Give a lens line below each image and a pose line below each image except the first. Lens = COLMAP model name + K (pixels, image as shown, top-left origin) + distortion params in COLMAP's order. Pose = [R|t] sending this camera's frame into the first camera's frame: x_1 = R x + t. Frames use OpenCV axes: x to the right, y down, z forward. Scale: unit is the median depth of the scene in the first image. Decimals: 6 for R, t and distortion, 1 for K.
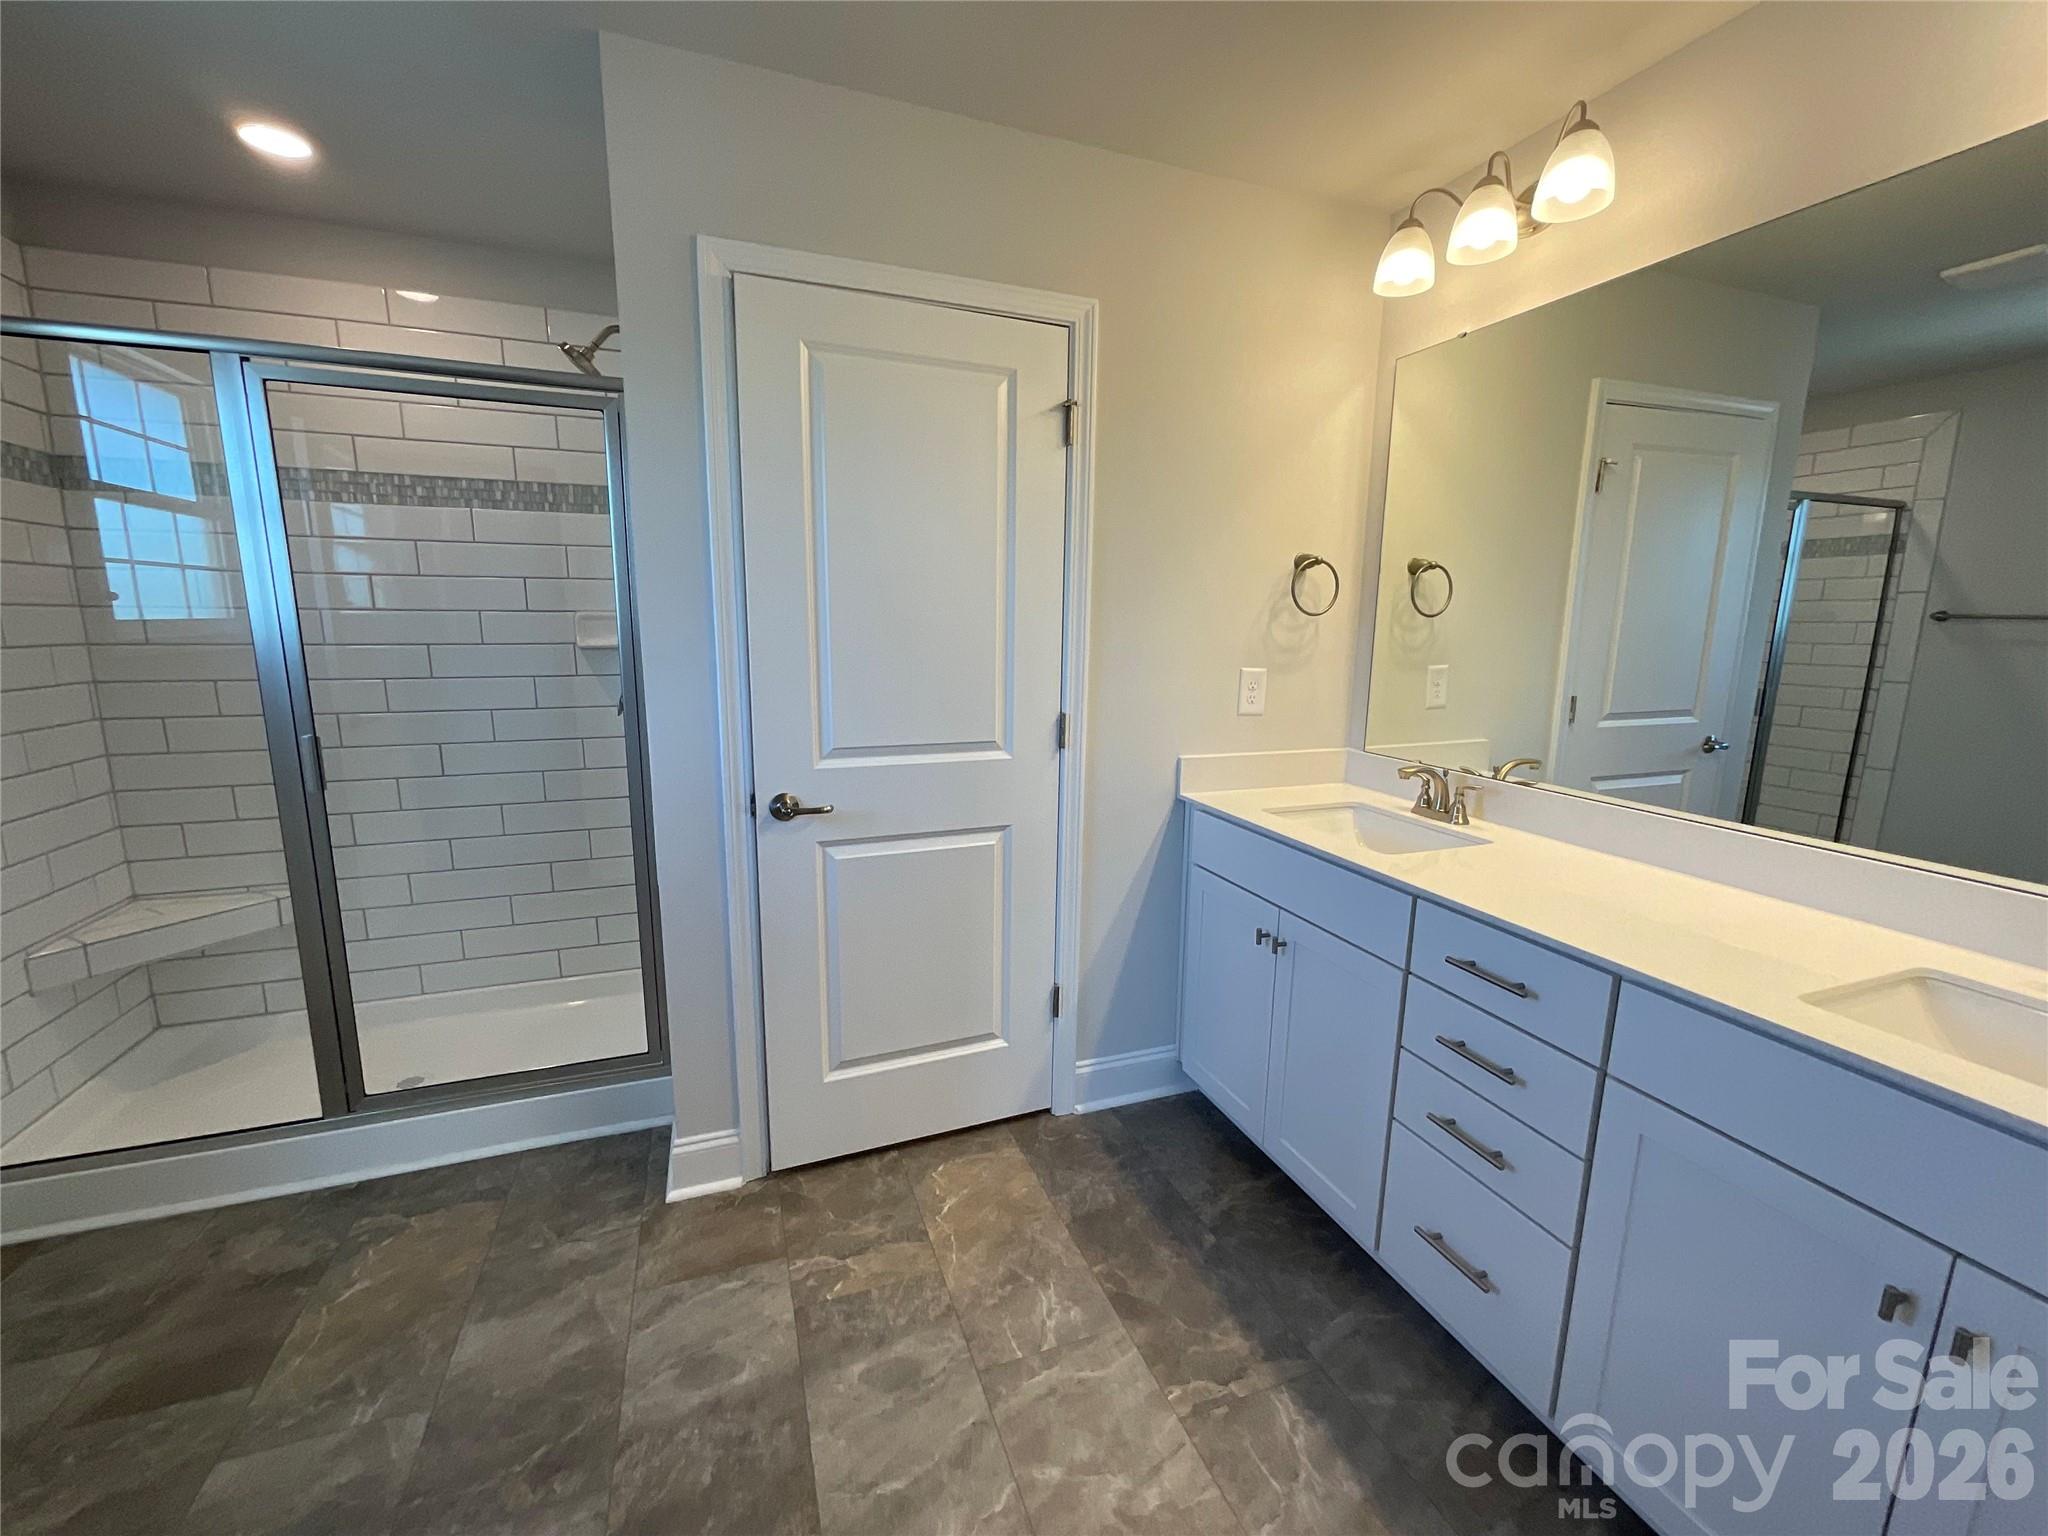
lens RADIAL K [[835.2, 0, 1050.2], [0, 835.2, 764.0], [0, 0, 1]] dist [0.007804, -0.000846]
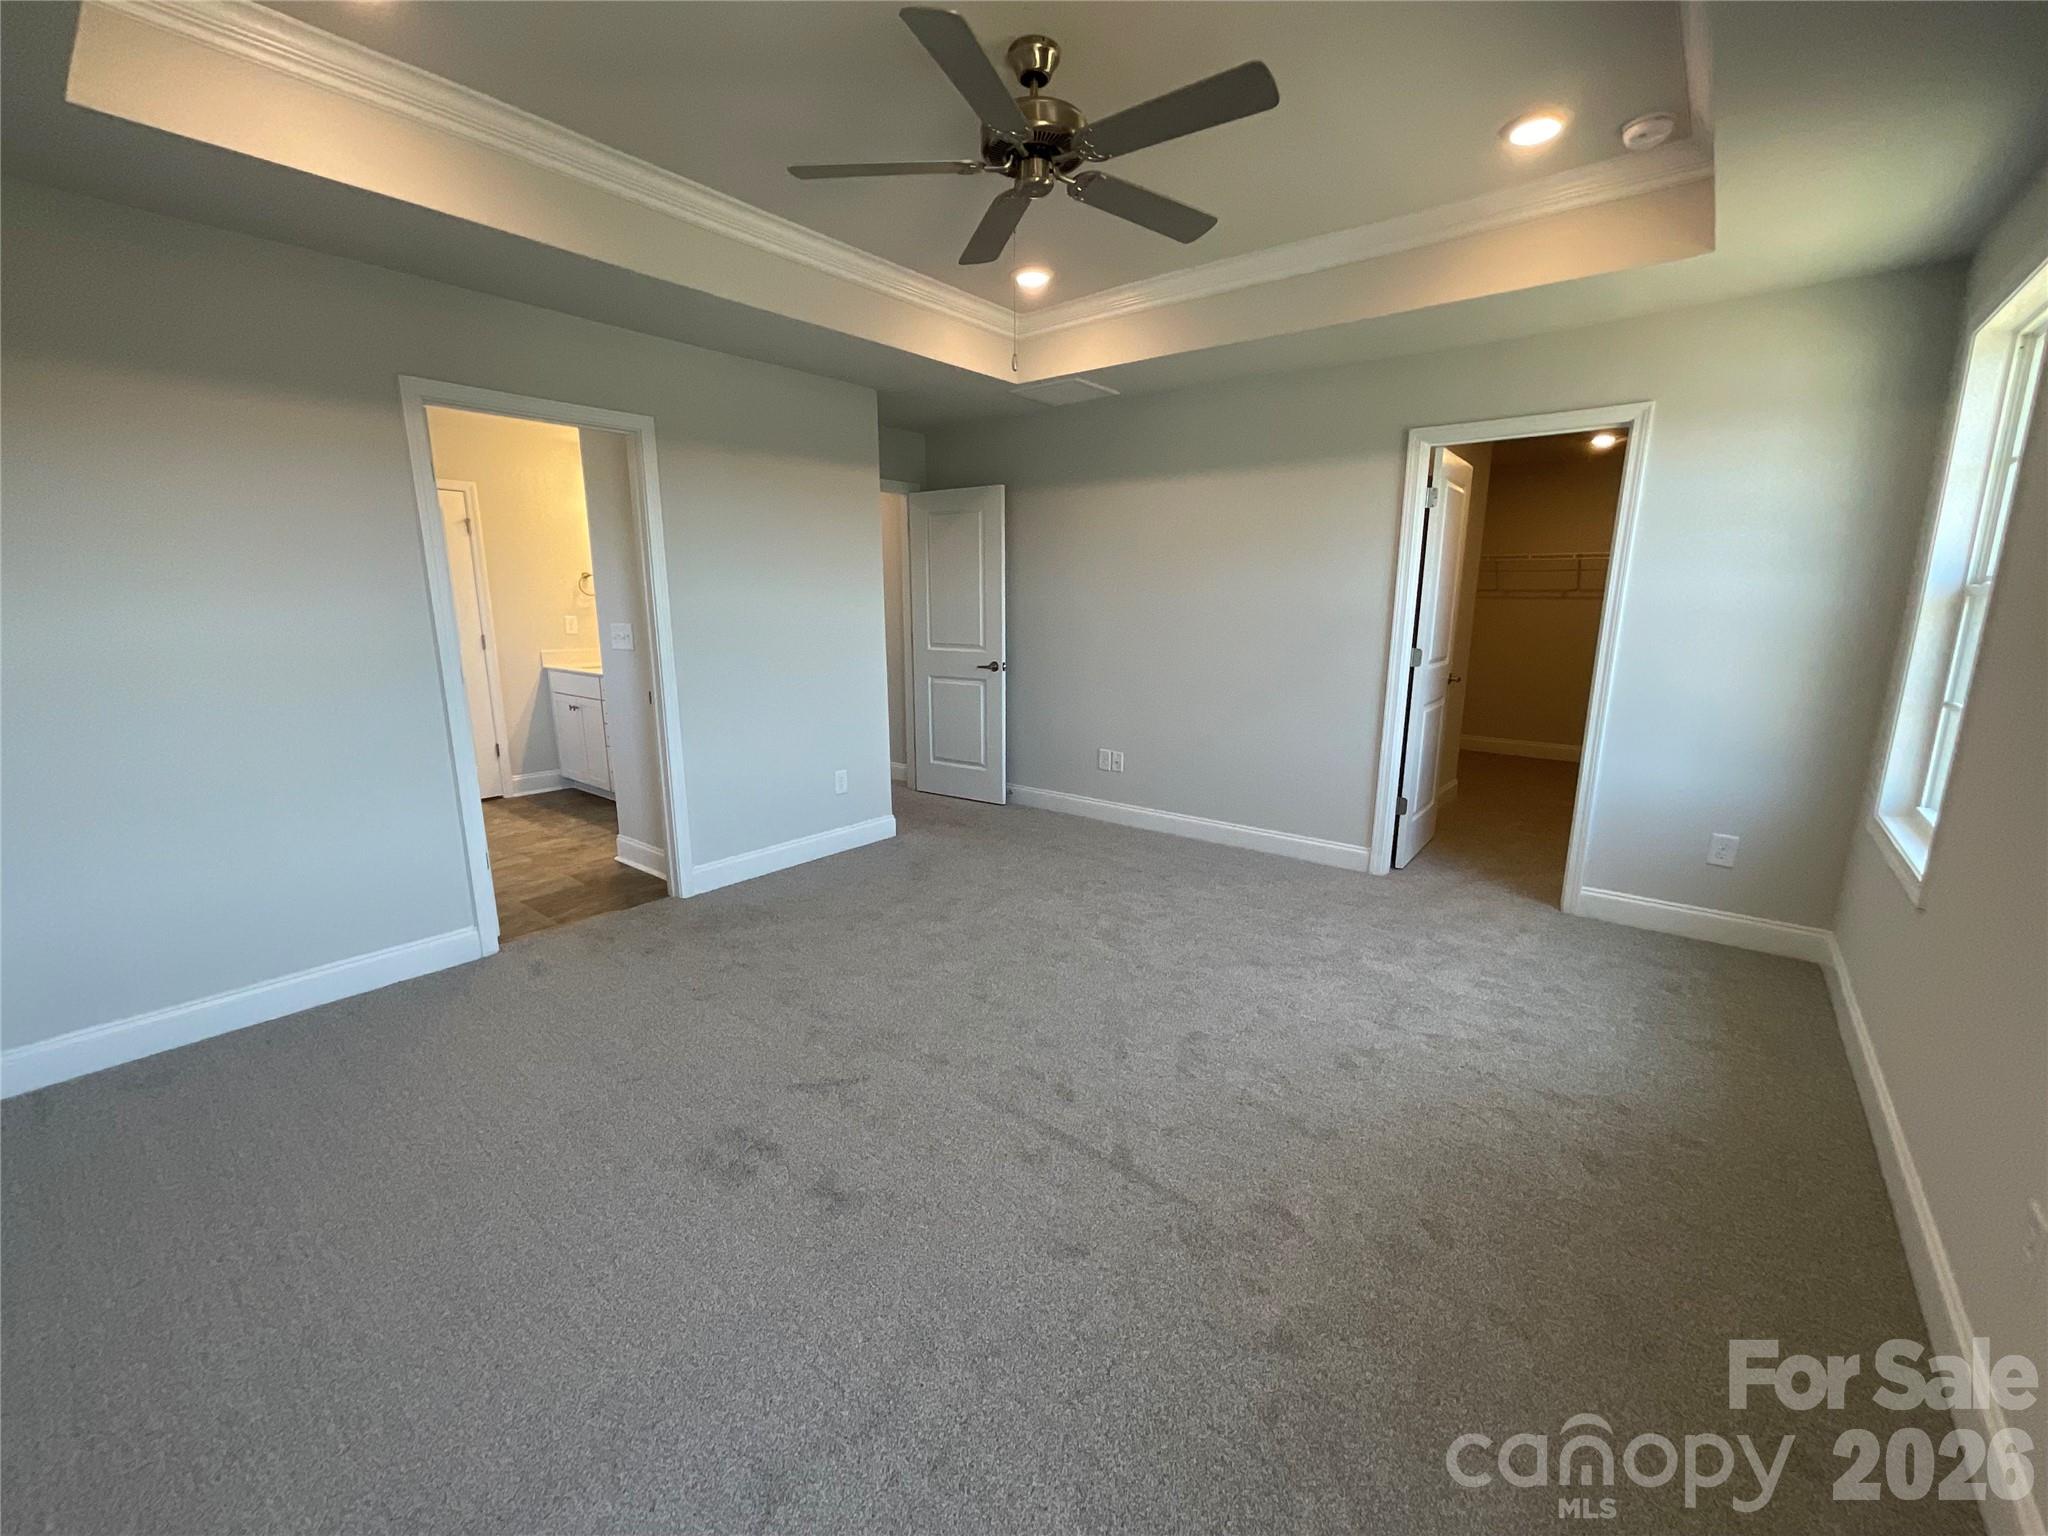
lens RADIAL K [[835.2, 0, 1021.7], [0, 835.2, 765.8], [0, 0, 1]] dist [0.007804, -0.000846]
pose [[0.862498, -0.121704, 0.491208, 0.134962], [0.106423, 0.992566, 0.059057, 0.382166], [-0.494744, 0.001339, 0.869038, -2.187421]]
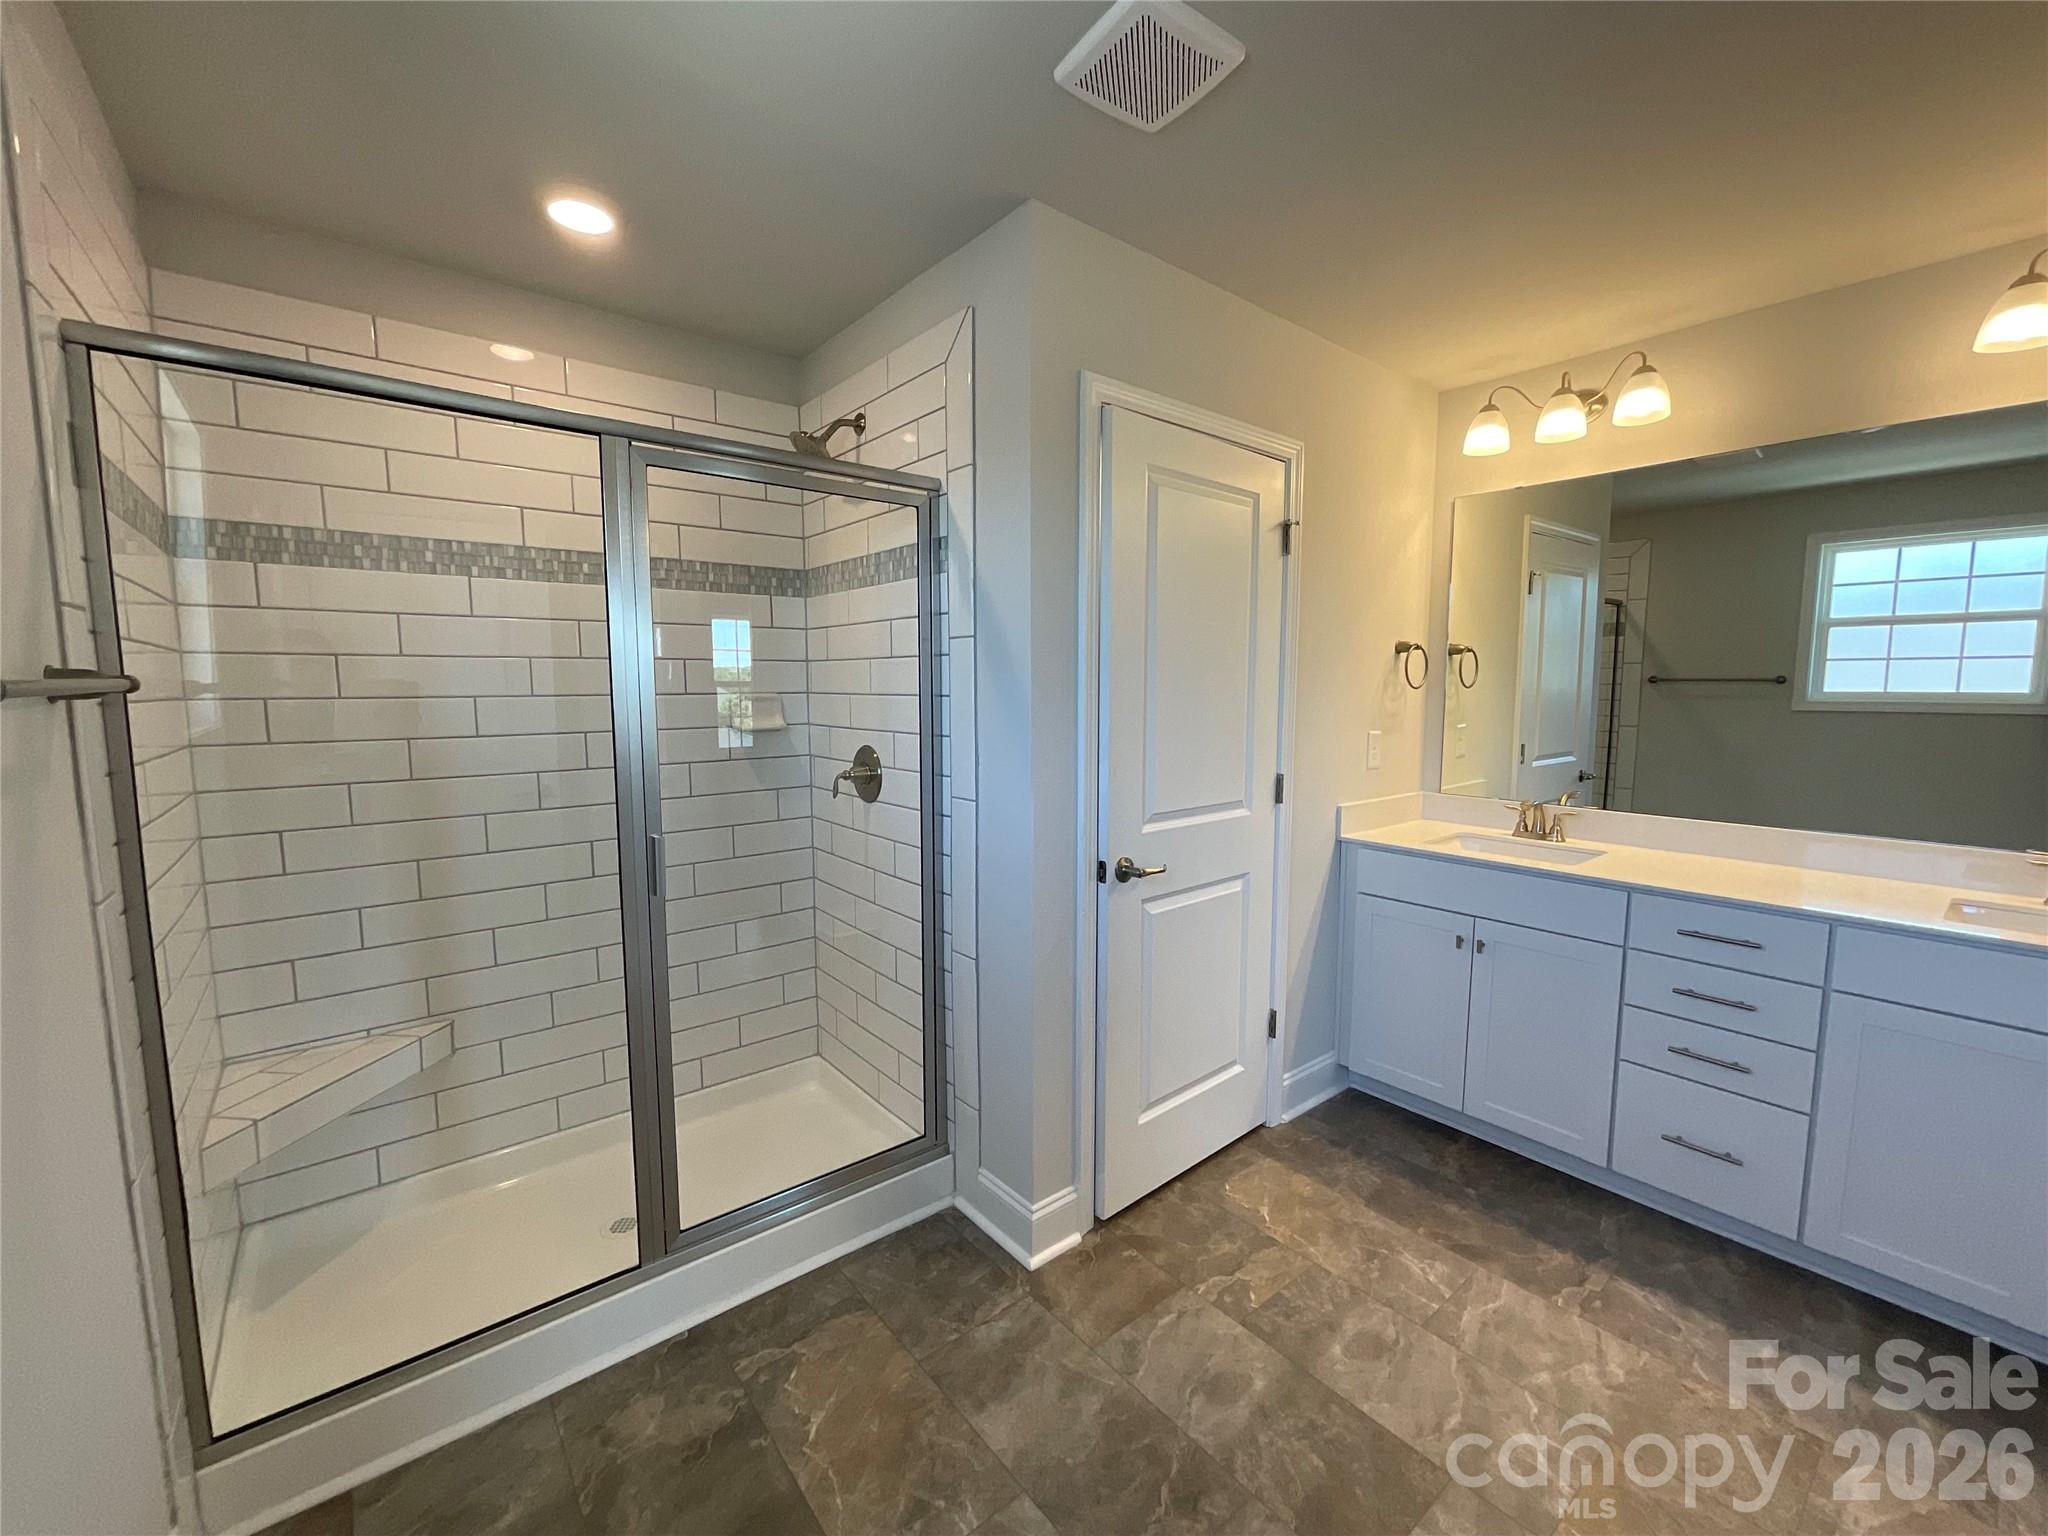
lens RADIAL K [[835.2, 0, 1028.4], [0, 835.2, 761.4], [0, 0, 1]] dist [0.007804, -0.000846]
pose [[0.946244, -0.042154, 0.320695, -0.728040], [0.065782, 0.995831, -0.063199, -0.027498], [-0.316694, 0.080897, 0.945072, -0.011558]]
